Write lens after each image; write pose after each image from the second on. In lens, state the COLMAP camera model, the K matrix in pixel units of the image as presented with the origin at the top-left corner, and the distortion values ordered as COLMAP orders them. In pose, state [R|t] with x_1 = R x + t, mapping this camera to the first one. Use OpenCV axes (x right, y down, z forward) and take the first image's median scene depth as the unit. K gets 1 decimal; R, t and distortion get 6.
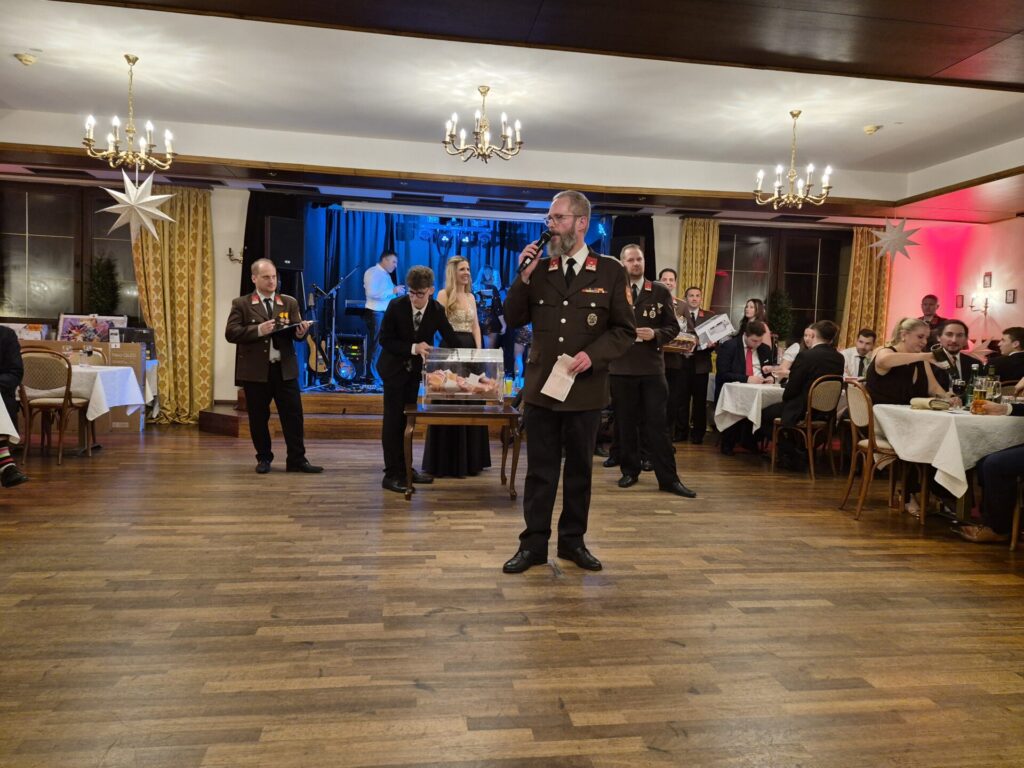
lens RADIAL K [[706.0, 0, 512.0], [0, 706.0, 384.0], [0, 0, 1]] dist [0.077103, -0.095831]
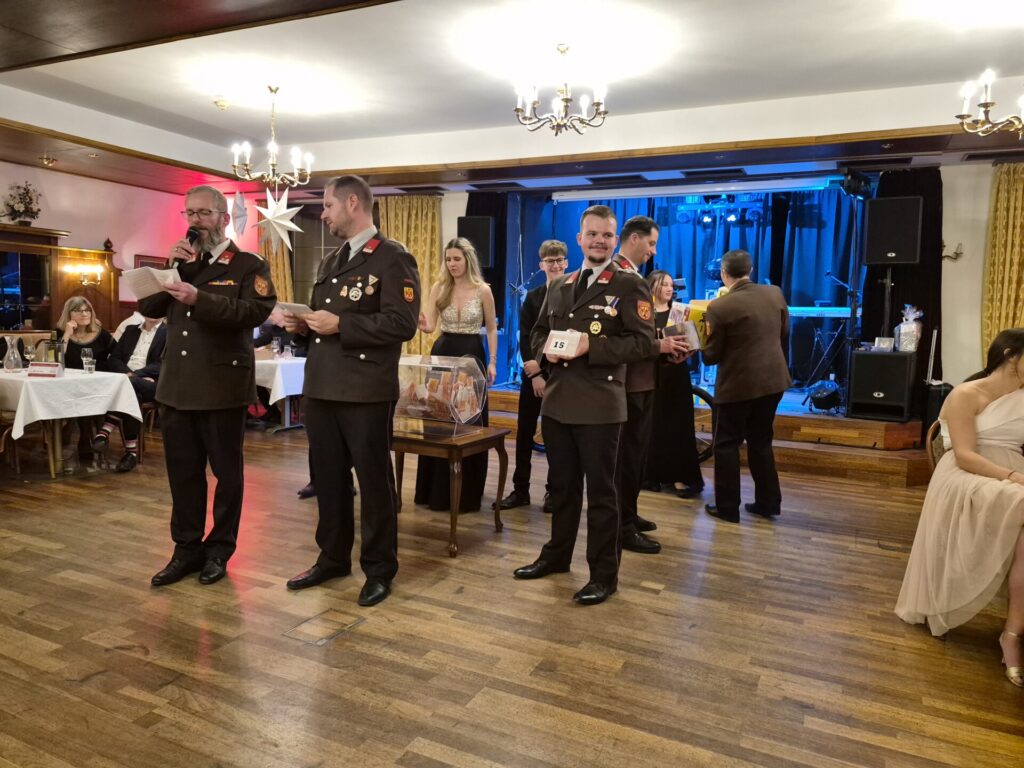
lens RADIAL K [[706.0, 0, 512.0], [0, 706.0, 384.0], [0, 0, 1]] dist [0.077103, -0.095831]
pose [[0.826168, 0.049595, -0.561237, 0.400042], [-0.039563, 0.998766, 0.030019, -0.034884], [0.562033, -0.002596, 0.827110, 0.251098]]
